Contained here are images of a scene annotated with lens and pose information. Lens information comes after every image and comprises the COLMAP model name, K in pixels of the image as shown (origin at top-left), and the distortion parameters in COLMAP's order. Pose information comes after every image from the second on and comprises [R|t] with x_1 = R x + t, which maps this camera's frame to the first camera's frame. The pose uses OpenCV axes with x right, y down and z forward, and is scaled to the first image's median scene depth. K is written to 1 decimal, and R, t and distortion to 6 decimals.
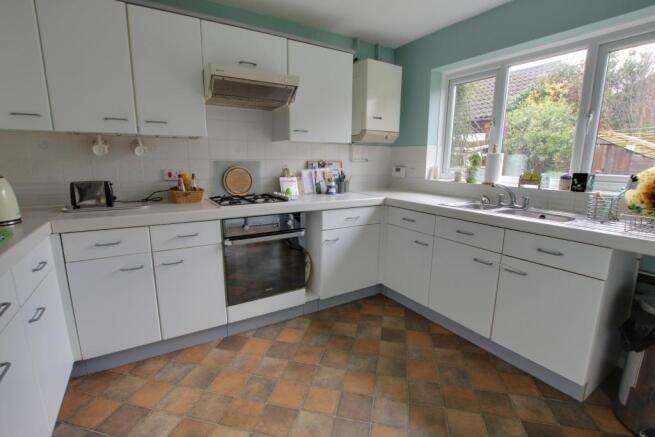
lens RADIAL K [[304.7, 0, 326.9], [0, 304.7, 219.5], [0, 0, 1]] dist [-0.029333, 0.003952]
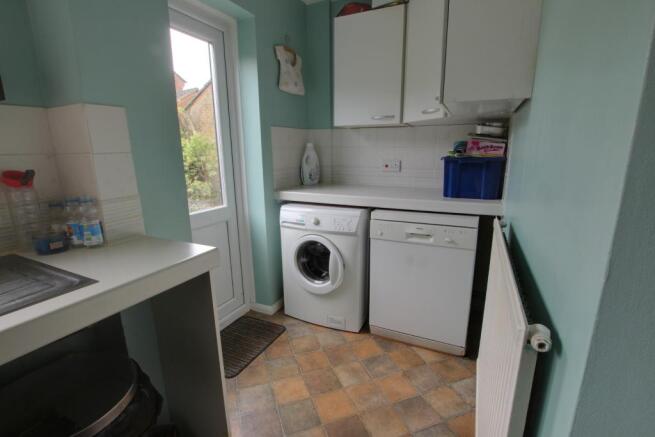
lens RADIAL K [[304.7, 0, 328.0], [0, 304.7, 220.5], [0, 0, 1]] dist [-0.029333, 0.003952]
pose [[-0.542903, -0.179650, 0.820355, -0.882254], [0.174322, 0.931466, 0.319347, -0.284792], [-0.821504, 0.316380, -0.474379, 1.443225]]
